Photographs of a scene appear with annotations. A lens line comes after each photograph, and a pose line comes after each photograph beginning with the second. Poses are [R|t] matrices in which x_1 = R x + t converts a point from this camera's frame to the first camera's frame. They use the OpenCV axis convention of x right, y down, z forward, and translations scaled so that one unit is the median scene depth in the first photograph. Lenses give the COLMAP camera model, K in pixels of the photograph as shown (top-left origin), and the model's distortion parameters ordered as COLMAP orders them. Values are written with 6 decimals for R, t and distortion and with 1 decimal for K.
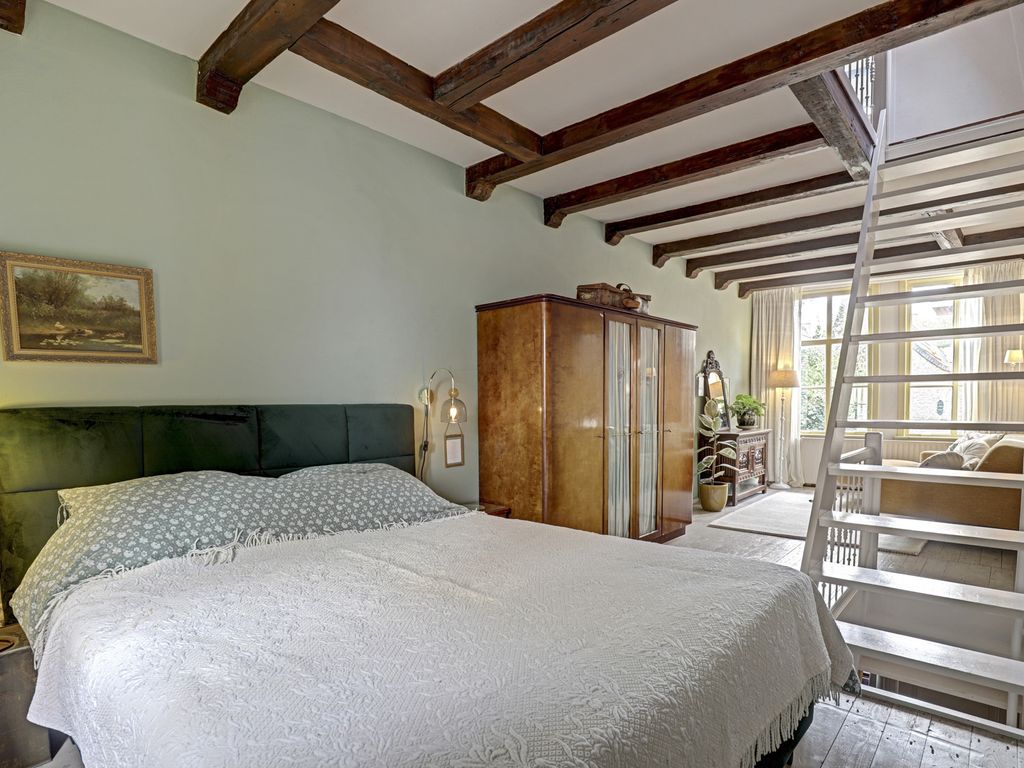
lens RADIAL K [[546.2, 0, 539.4], [0, 546.2, 443.0], [0, 0, 1]] dist [-0.003783, -0.000190]
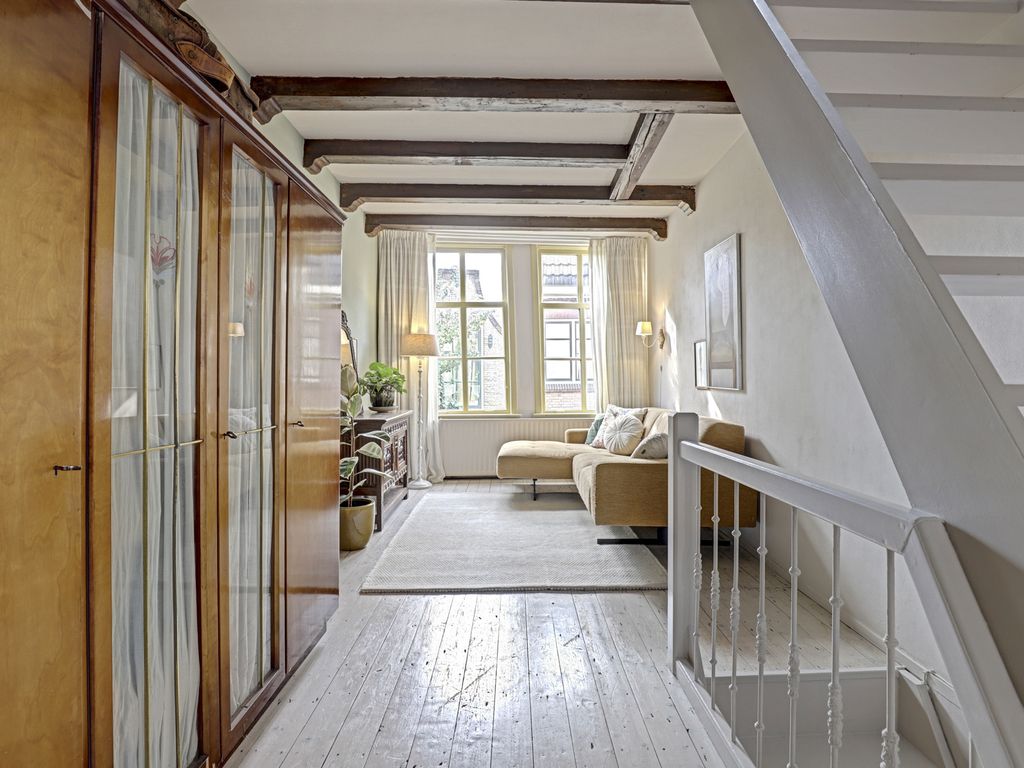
lens RADIAL K [[538.4, 0, 512.0], [0, 538.4, 369.1], [0, 0, 1]] dist [-0.027819, -0.000702]
pose [[0.767404, 0.016683, 0.640947, 0.059194], [0.047645, 0.995414, -0.082953, -0.014249], [-0.639391, 0.094196, 0.763089, 0.356766]]
